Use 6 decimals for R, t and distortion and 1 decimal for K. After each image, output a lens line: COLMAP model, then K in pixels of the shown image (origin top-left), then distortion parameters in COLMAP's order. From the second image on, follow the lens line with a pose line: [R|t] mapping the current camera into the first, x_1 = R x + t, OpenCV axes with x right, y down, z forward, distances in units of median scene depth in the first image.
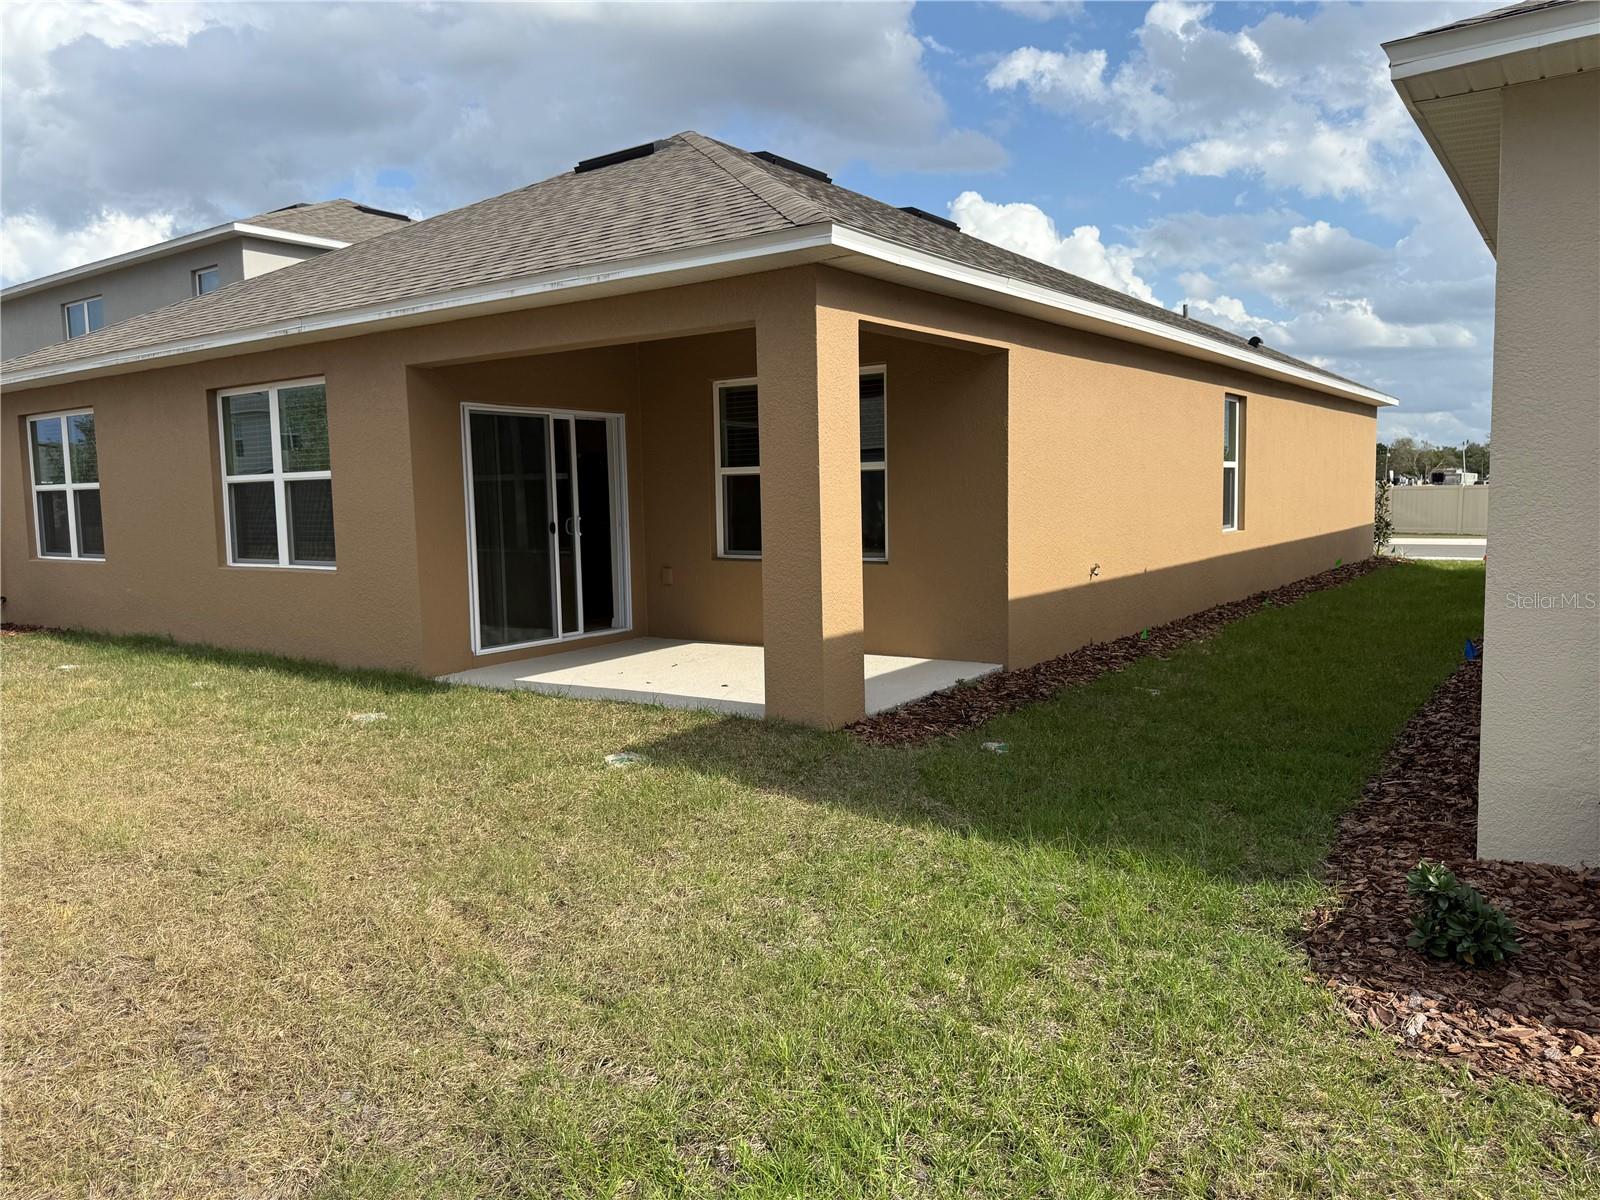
lens RADIAL K [[1146.2, 0, 800.0], [0, 1146.2, 600.0], [0, 0, 1]] dist [0.038383, -0.004143]
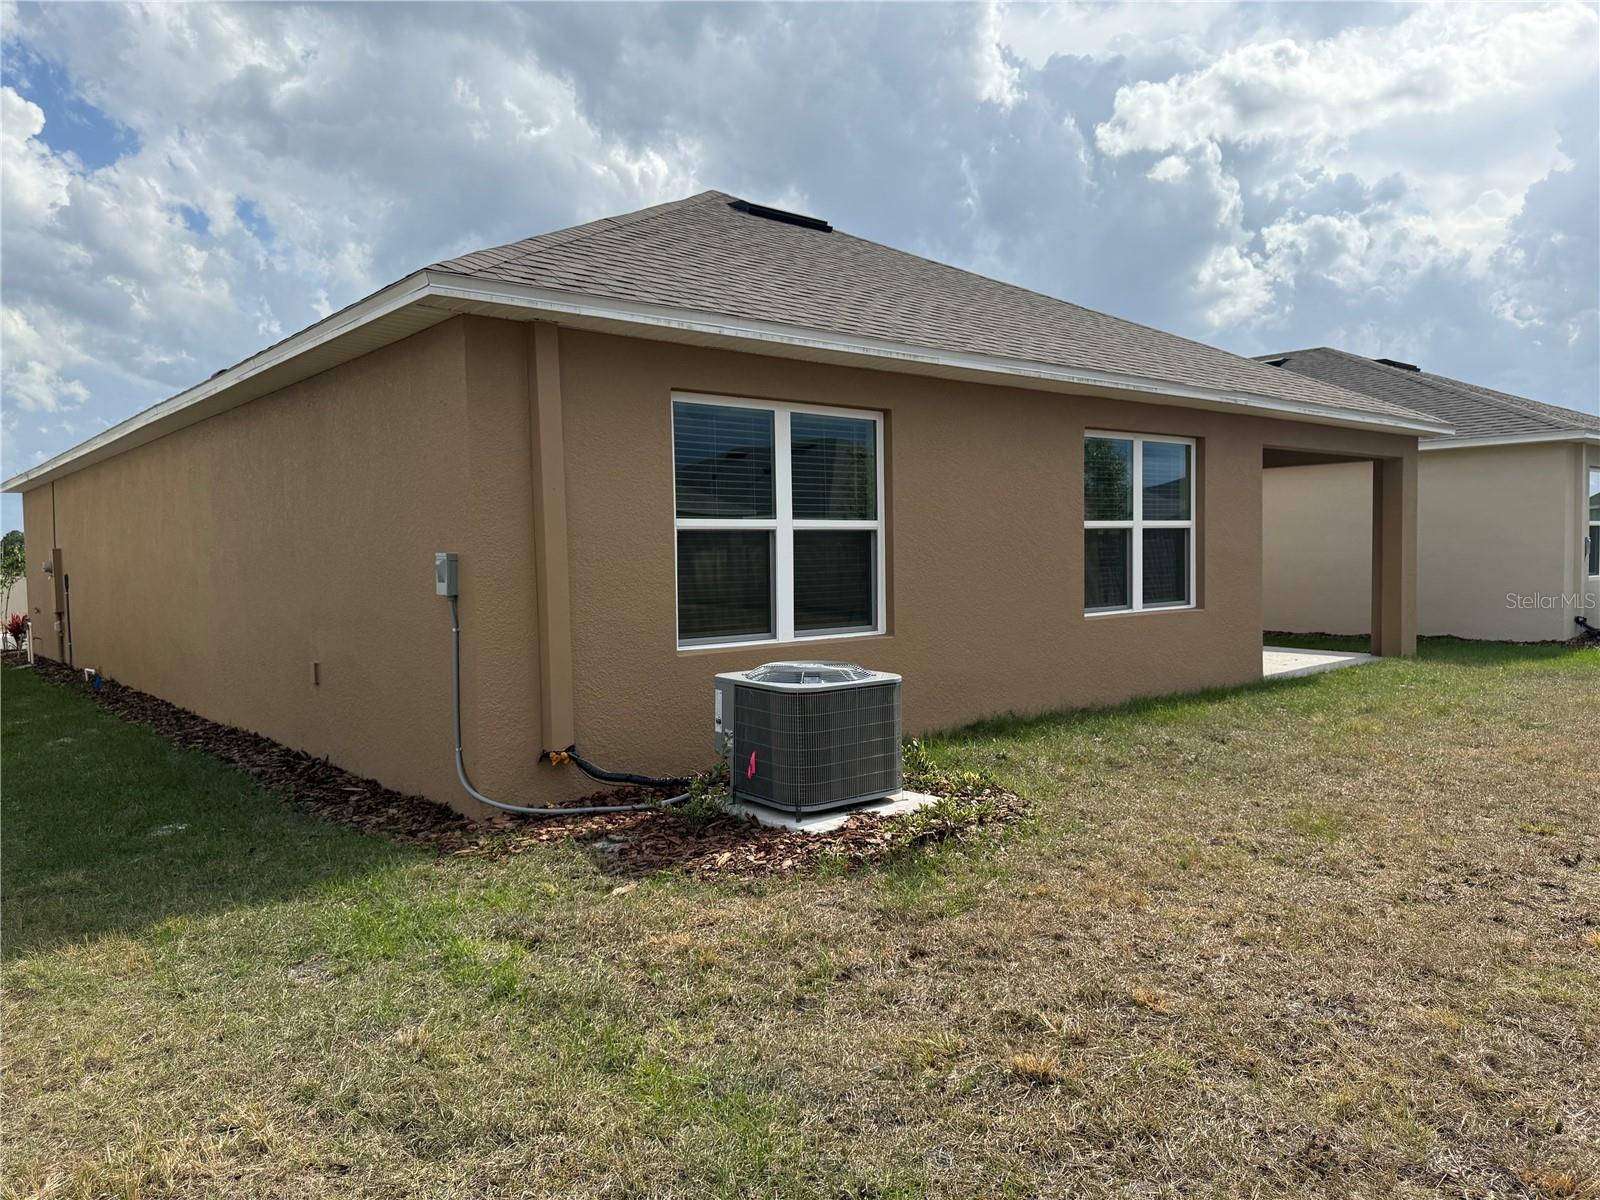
lens RADIAL K [[1146.2, 0, 800.0], [0, 1146.2, 600.0], [0, 0, 1]] dist [0.038383, -0.004143]
pose [[0.237331, -0.015249, 0.971309, -1.452561], [0.112840, 0.993541, -0.011973, -0.057799], [-0.964853, 0.112444, 0.237519, 1.003590]]
